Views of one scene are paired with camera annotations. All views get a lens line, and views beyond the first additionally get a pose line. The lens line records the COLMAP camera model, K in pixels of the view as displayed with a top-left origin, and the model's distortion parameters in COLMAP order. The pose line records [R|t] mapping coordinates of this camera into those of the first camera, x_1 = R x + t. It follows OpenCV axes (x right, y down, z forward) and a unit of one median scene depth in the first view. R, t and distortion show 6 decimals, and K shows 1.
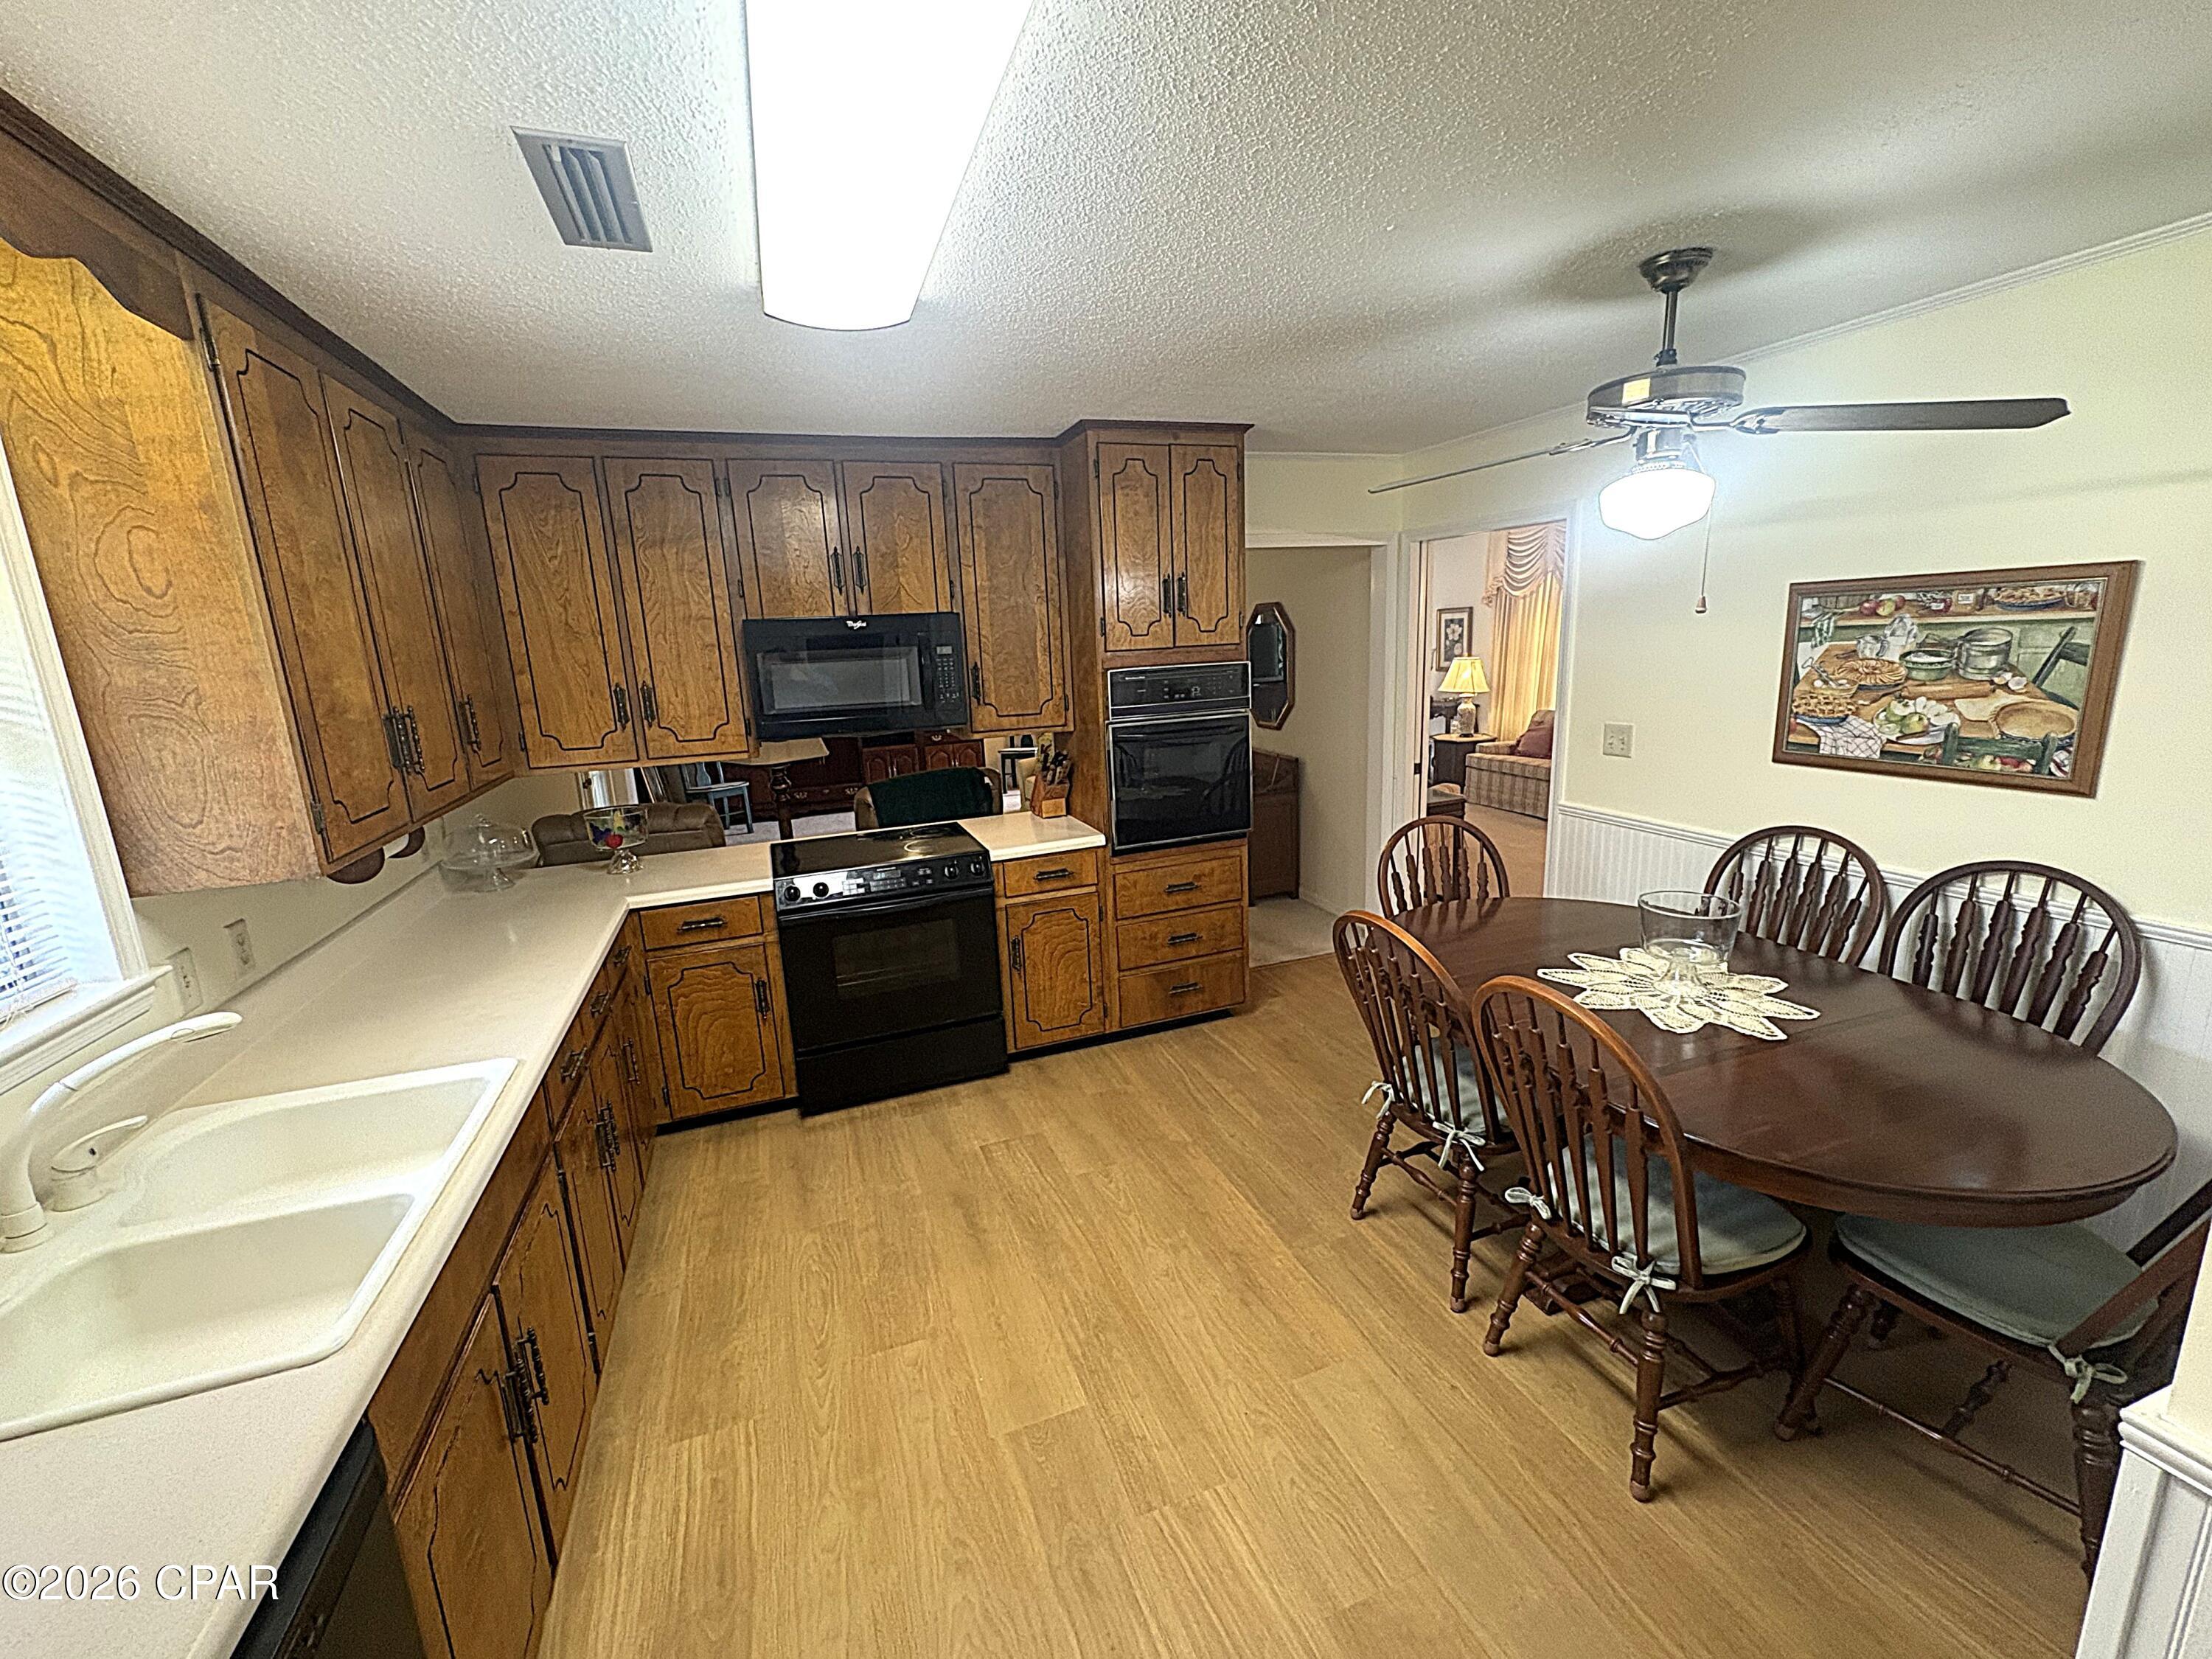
lens RADIAL K [[882.9, 0, 1101.1], [0, 882.9, 826.2], [0, 0, 1]] dist [0.000061, 0.000045]
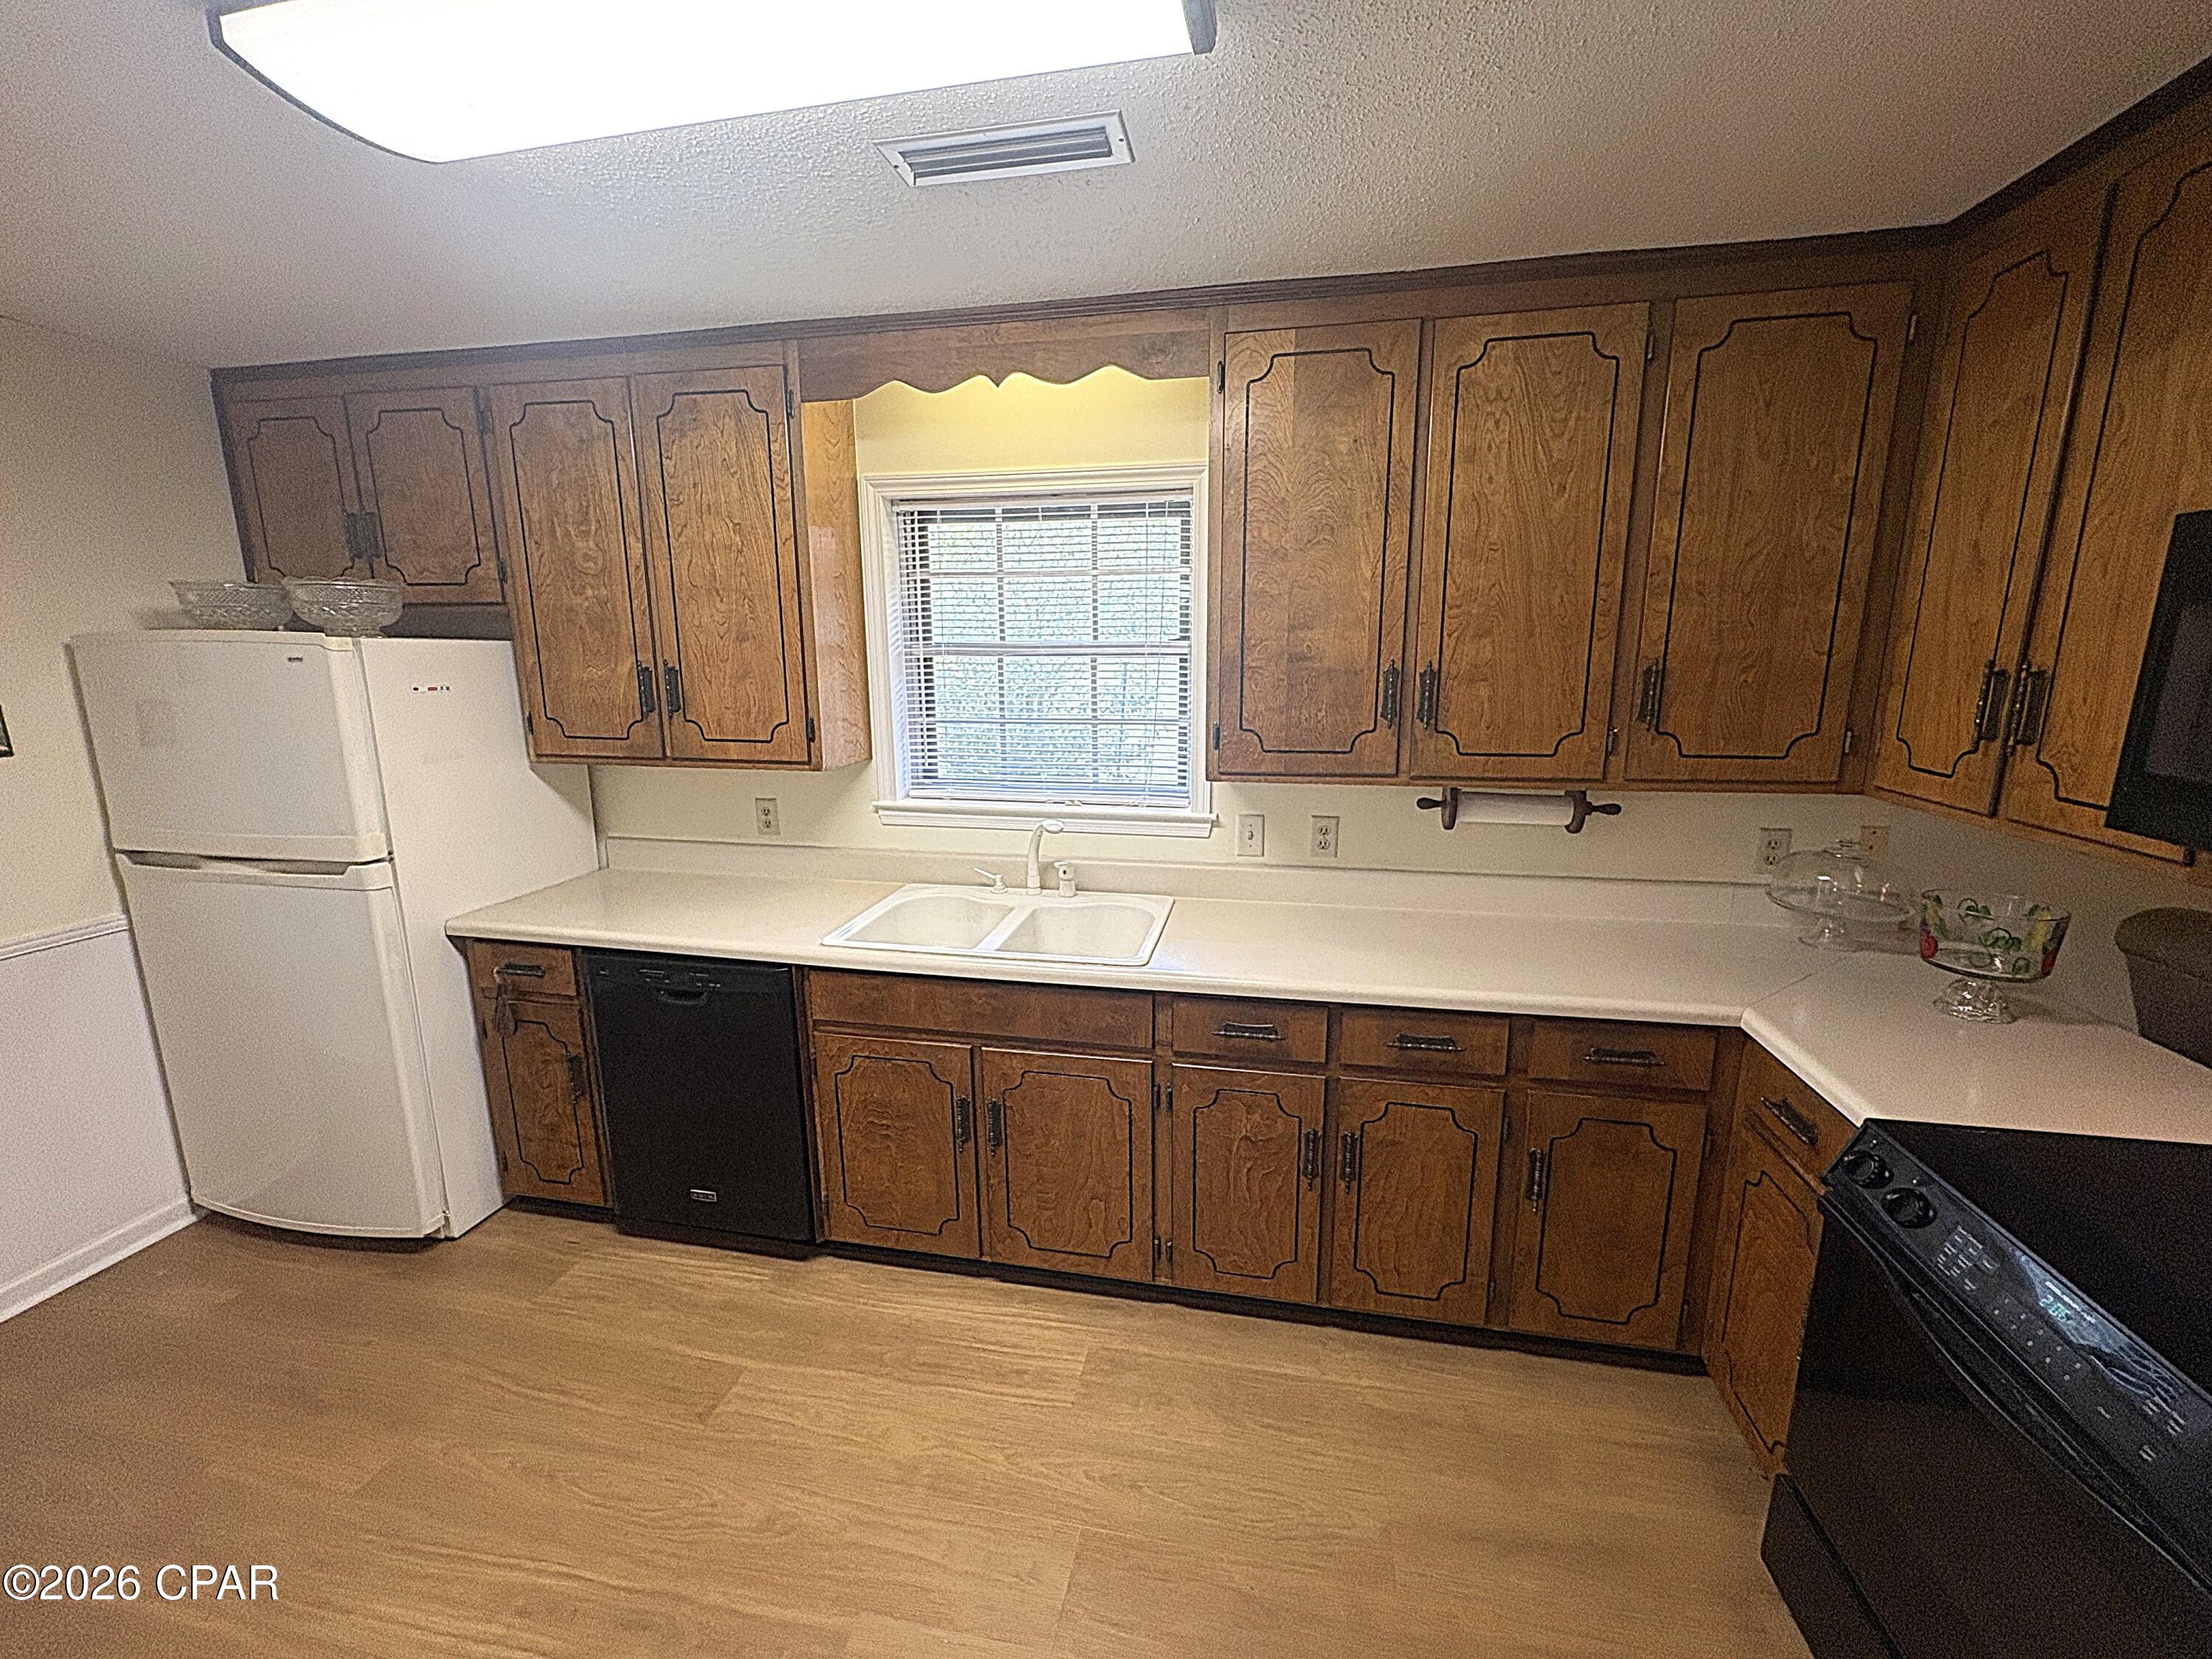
lens RADIAL K [[893.3, 0, 1104.1], [0, 893.3, 826.4], [0, 0, 1]] dist [-0.000624, -0.000052]
pose [[-0.525695, 0.220696, -0.821546, 0.182308], [-0.146703, 0.927770, 0.343104, -0.191398], [0.837928, 0.300892, -0.455348, 0.908842]]
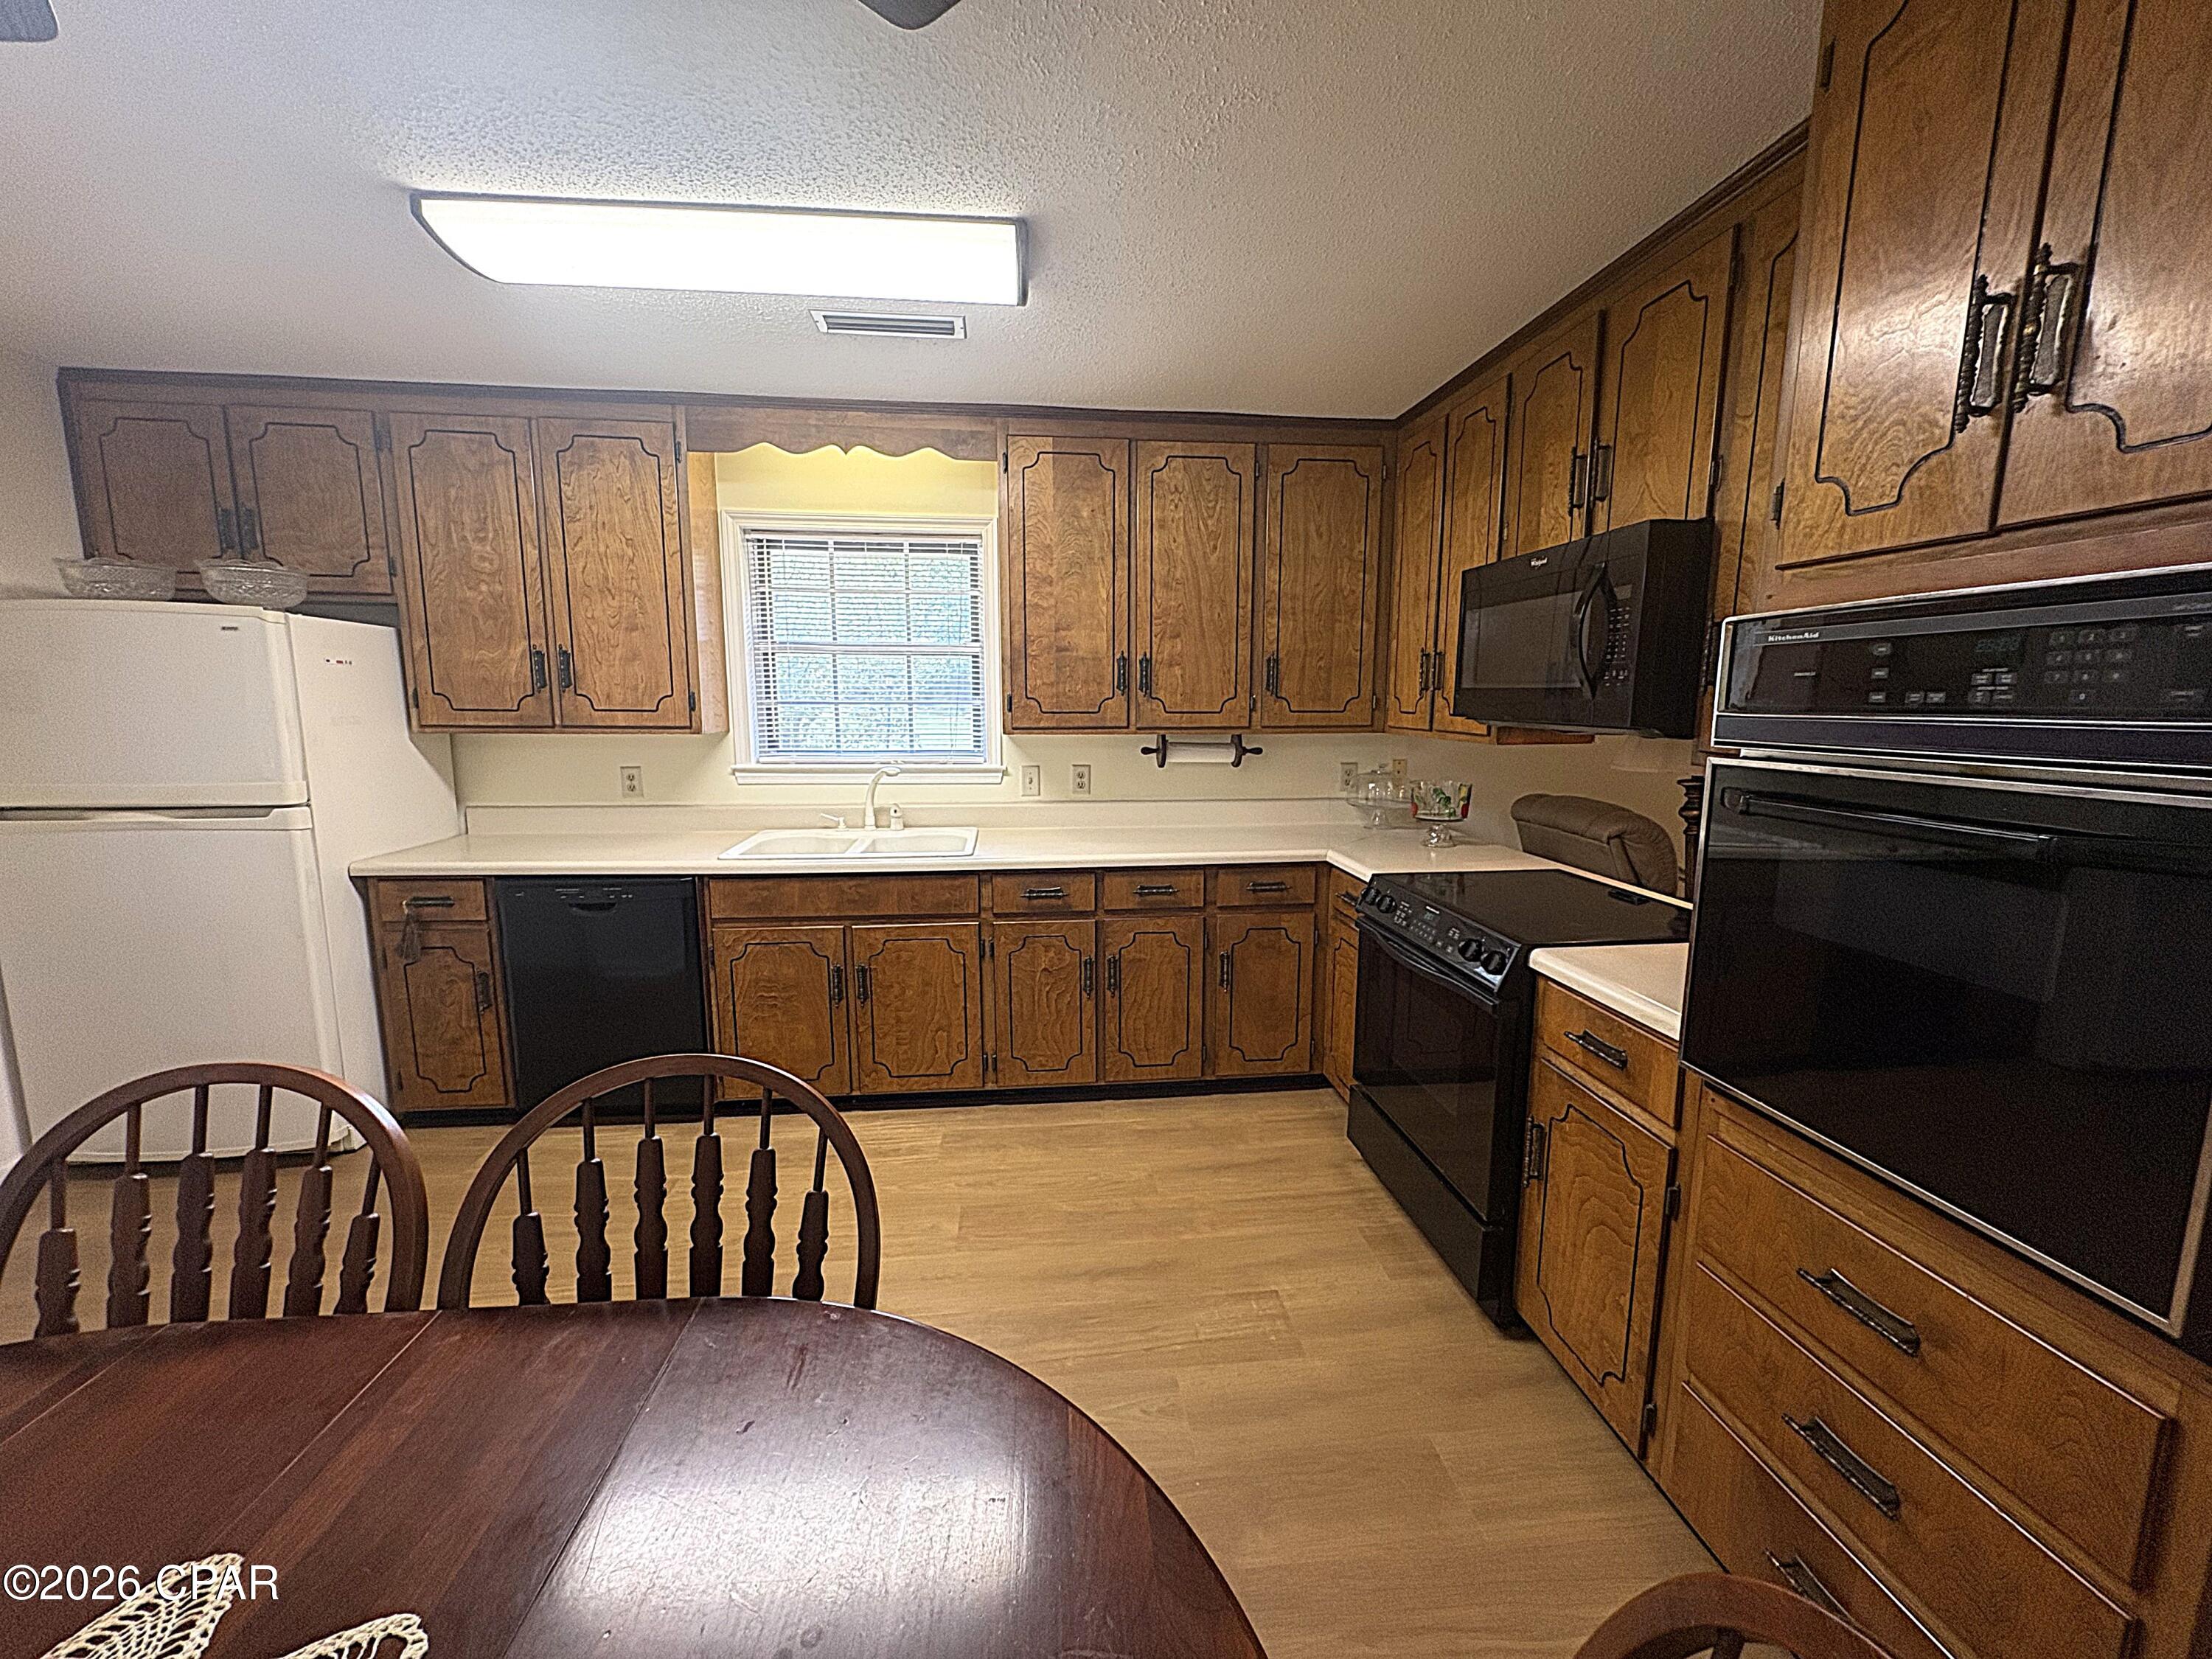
lens RADIAL K [[882.9, 0, 1101.1], [0, 882.9, 826.2], [0, 0, 1]] dist [0.000061, 0.000045]
pose [[-0.244851, 0.188373, -0.951086, 0.550796], [-0.194182, 0.951542, 0.238454, -0.150904], [0.949917, 0.243069, -0.196407, 0.983342]]
